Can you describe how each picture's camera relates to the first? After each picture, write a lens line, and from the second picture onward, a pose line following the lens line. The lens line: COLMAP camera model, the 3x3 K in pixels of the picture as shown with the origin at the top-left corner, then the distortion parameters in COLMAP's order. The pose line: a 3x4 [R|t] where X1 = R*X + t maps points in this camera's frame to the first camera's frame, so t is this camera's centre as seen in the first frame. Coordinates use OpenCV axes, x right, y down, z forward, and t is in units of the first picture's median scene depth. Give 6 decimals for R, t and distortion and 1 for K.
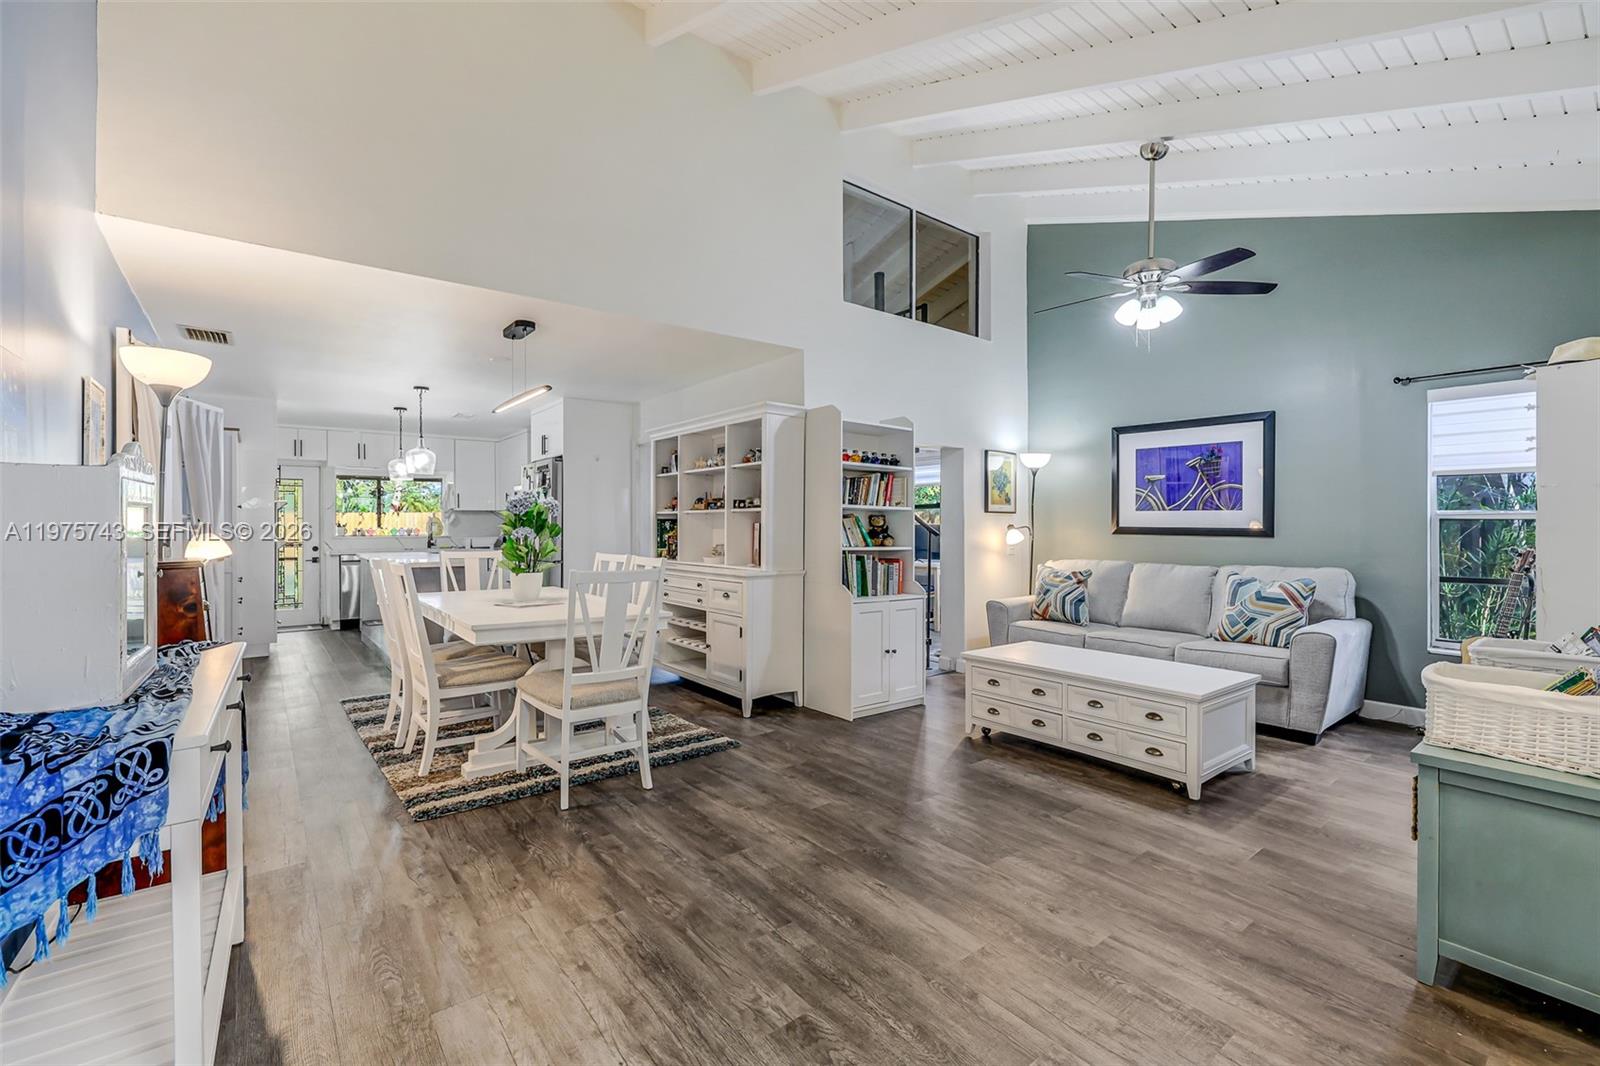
lens RADIAL K [[681.1, 0, 782.3], [0, 681.1, 524.4], [0, 0, 1]] dist [0.000422, -0.000264]
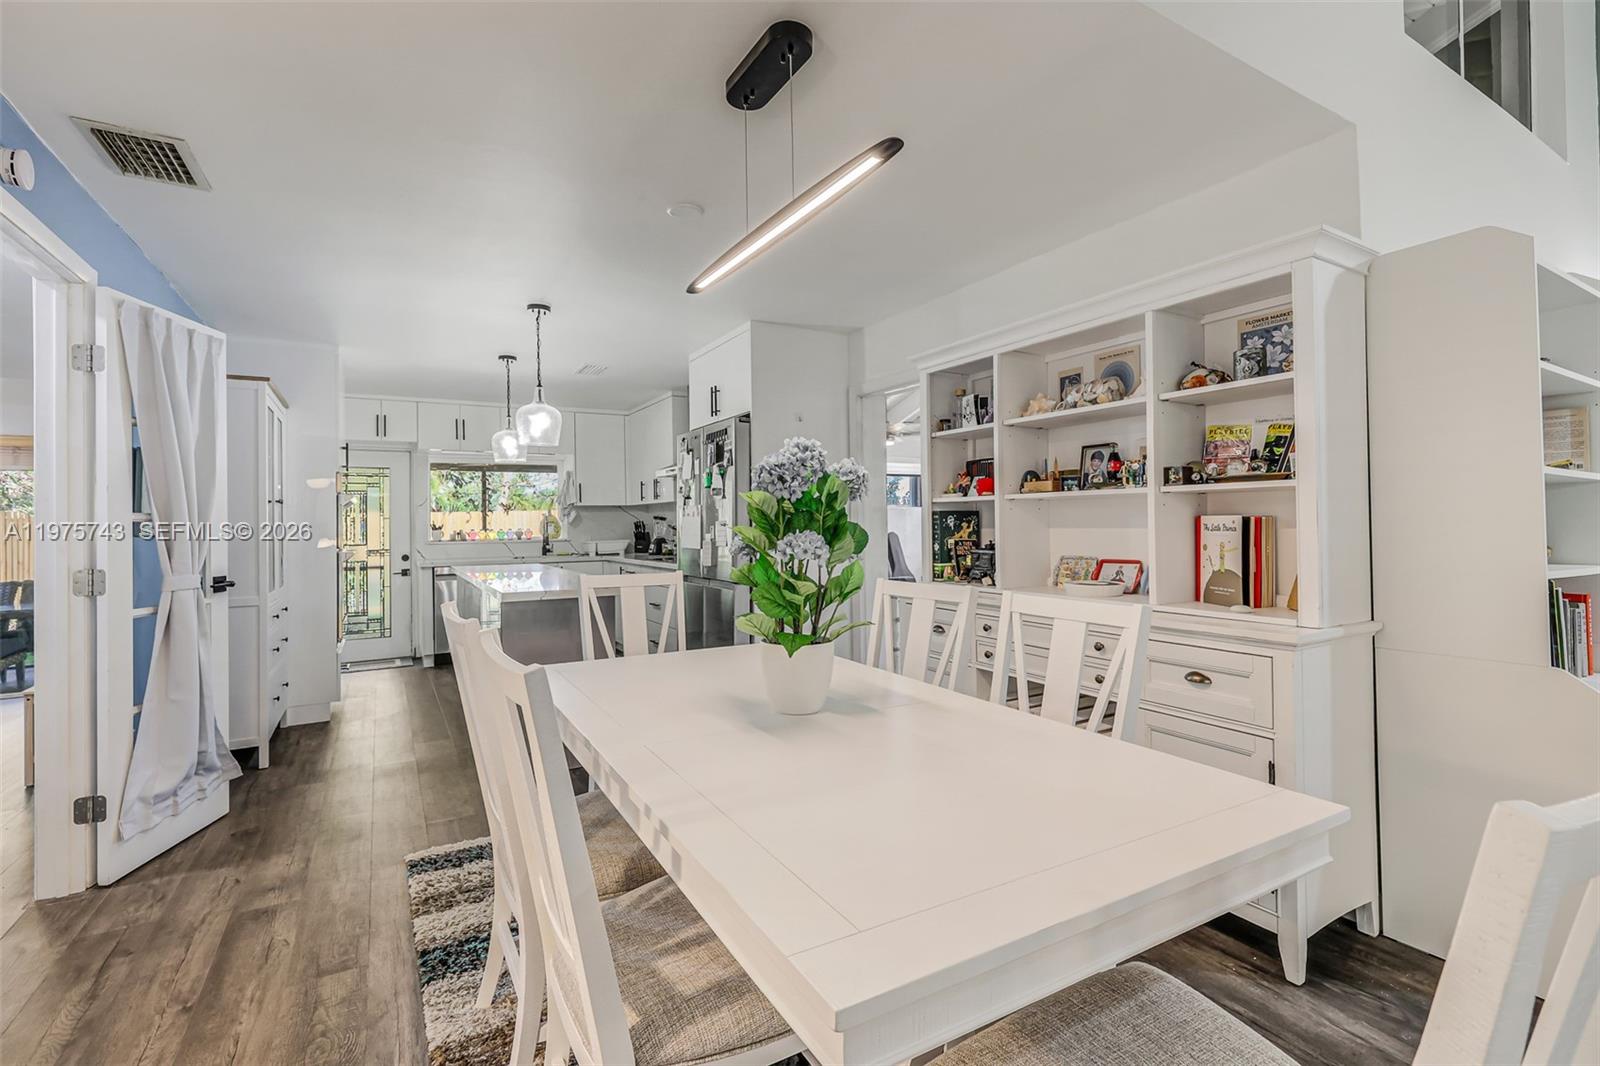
lens RADIAL K [[681.1, 0, 781.4], [0, 681.1, 512.7], [0, 0, 1]] dist [0.000422, -0.000264]
pose [[0.991398, -0.013101, -0.130222, -0.284428], [0.011595, 0.999857, -0.012317, -0.001427], [0.130365, 0.010701, 0.991408, 0.507199]]
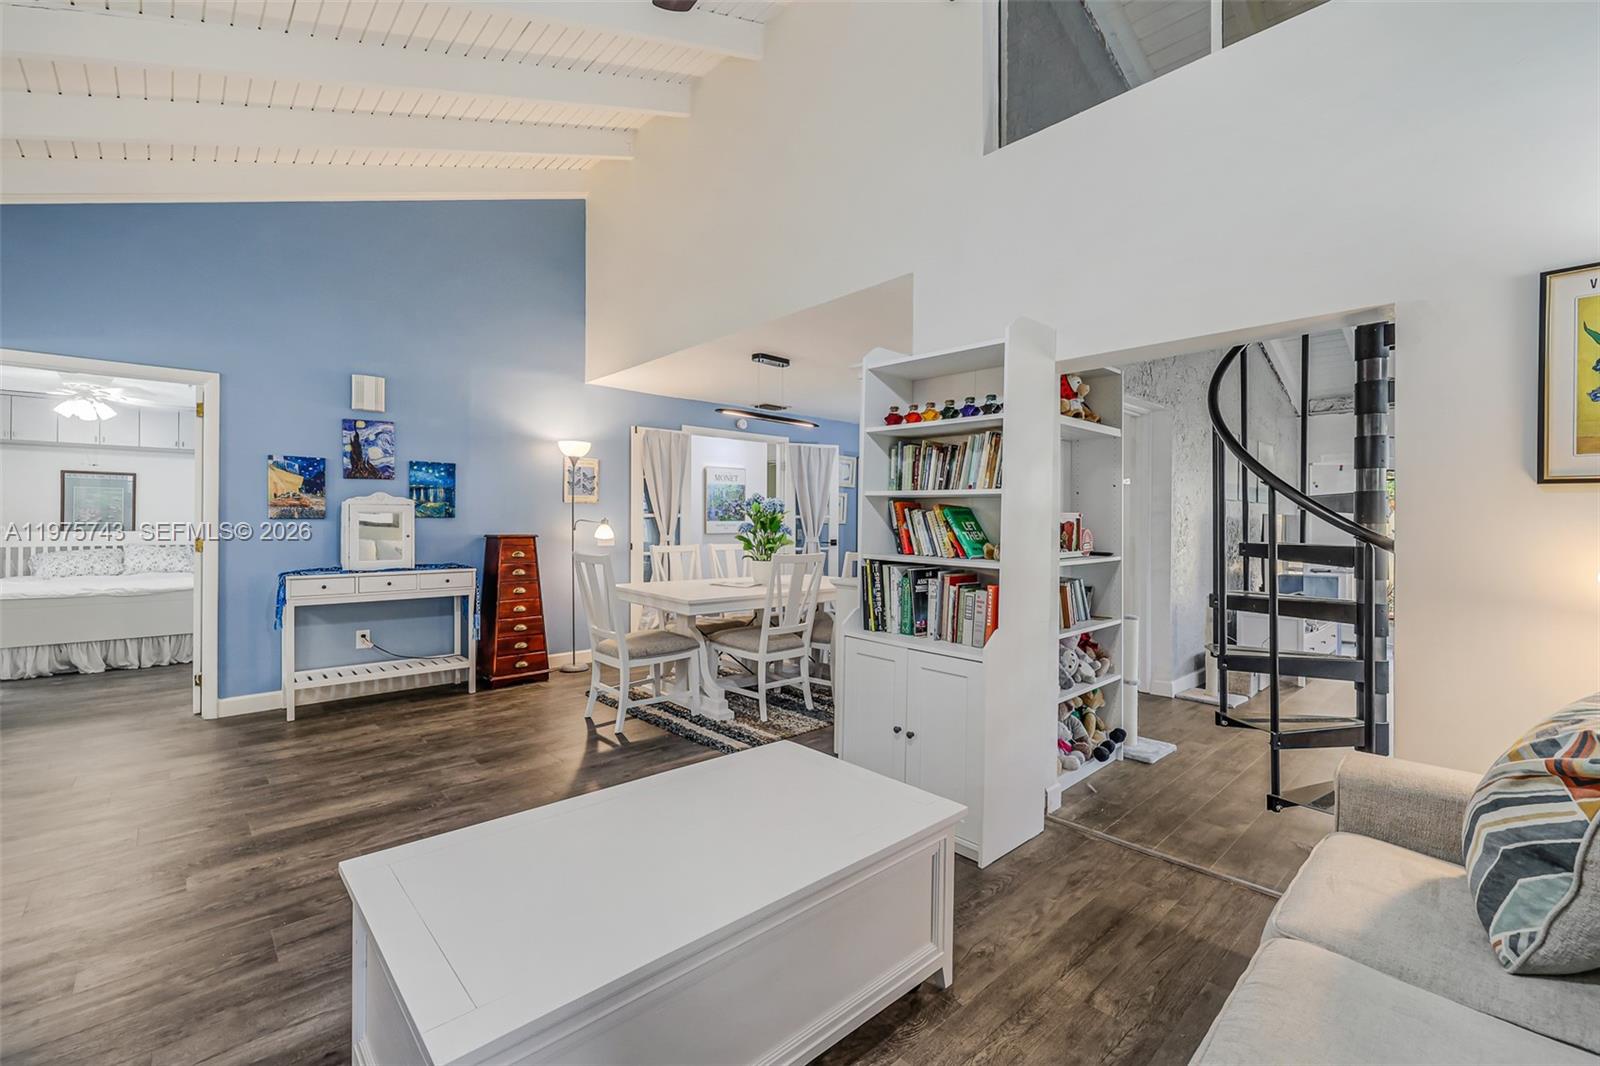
lens RADIAL K [[681.1, 0, 786.3], [0, 681.1, 523.3], [0, 0, 1]] dist [0.000422, -0.000264]
pose [[0.082457, 0.002326, -0.996592, 0.713127], [-0.005765, 0.999982, 0.001857, 0.001941], [0.996578, 0.005592, 0.082469, 0.806745]]
